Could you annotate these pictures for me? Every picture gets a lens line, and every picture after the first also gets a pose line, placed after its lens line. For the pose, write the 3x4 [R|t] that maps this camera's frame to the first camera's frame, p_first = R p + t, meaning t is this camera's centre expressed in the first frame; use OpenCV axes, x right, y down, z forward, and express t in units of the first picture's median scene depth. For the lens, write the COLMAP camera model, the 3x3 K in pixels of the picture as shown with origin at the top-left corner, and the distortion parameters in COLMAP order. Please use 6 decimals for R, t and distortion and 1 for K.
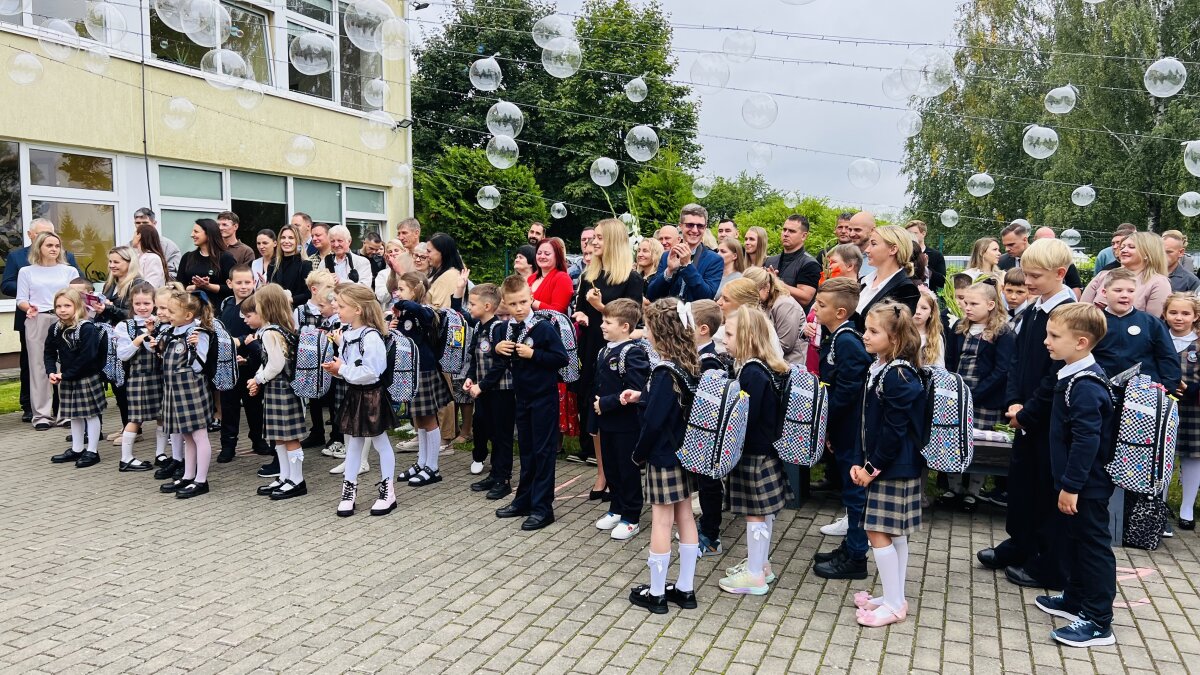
lens RADIAL K [[905.2, 0, 600.0], [0, 905.2, 337.5], [0, 0, 1]] dist [0.048977, -0.052128]
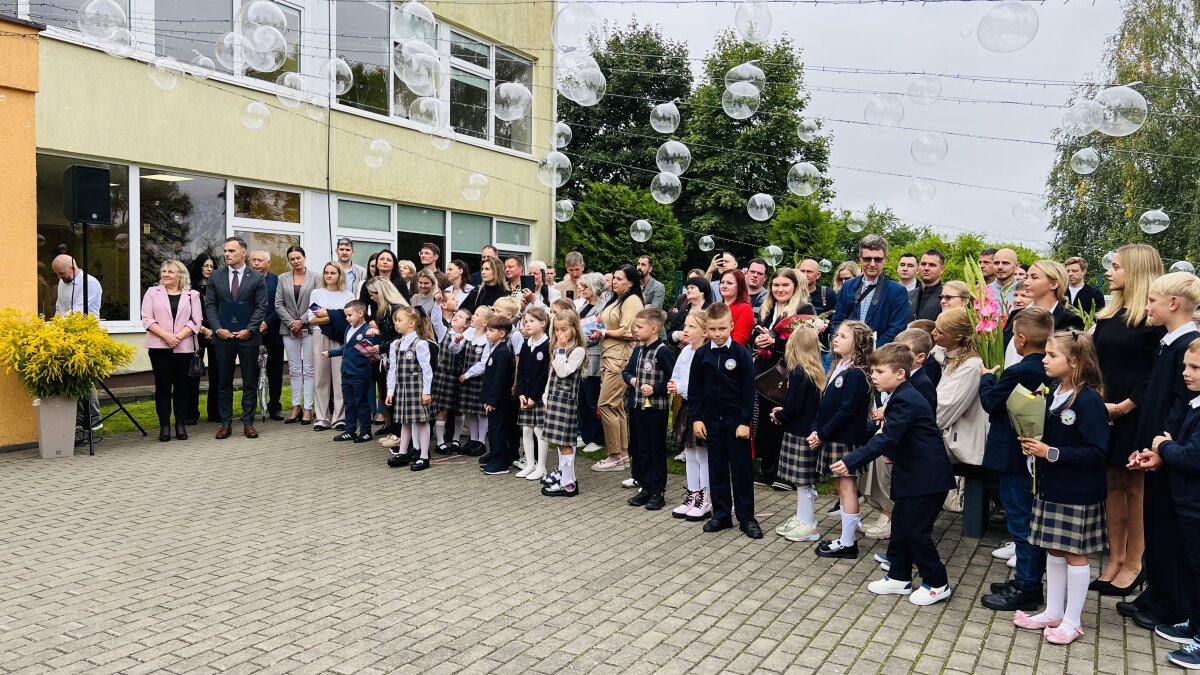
lens RADIAL K [[900.2, 0, 593.6], [0, 900.2, 336.3], [0, 0, 1]] dist [0.055057, -0.072733]
pose [[0.990632, 0.023802, -0.134468, -0.088529], [-0.028675, 0.998996, -0.034419, 0.011946], [0.133514, 0.037952, 0.990320, -0.083232]]
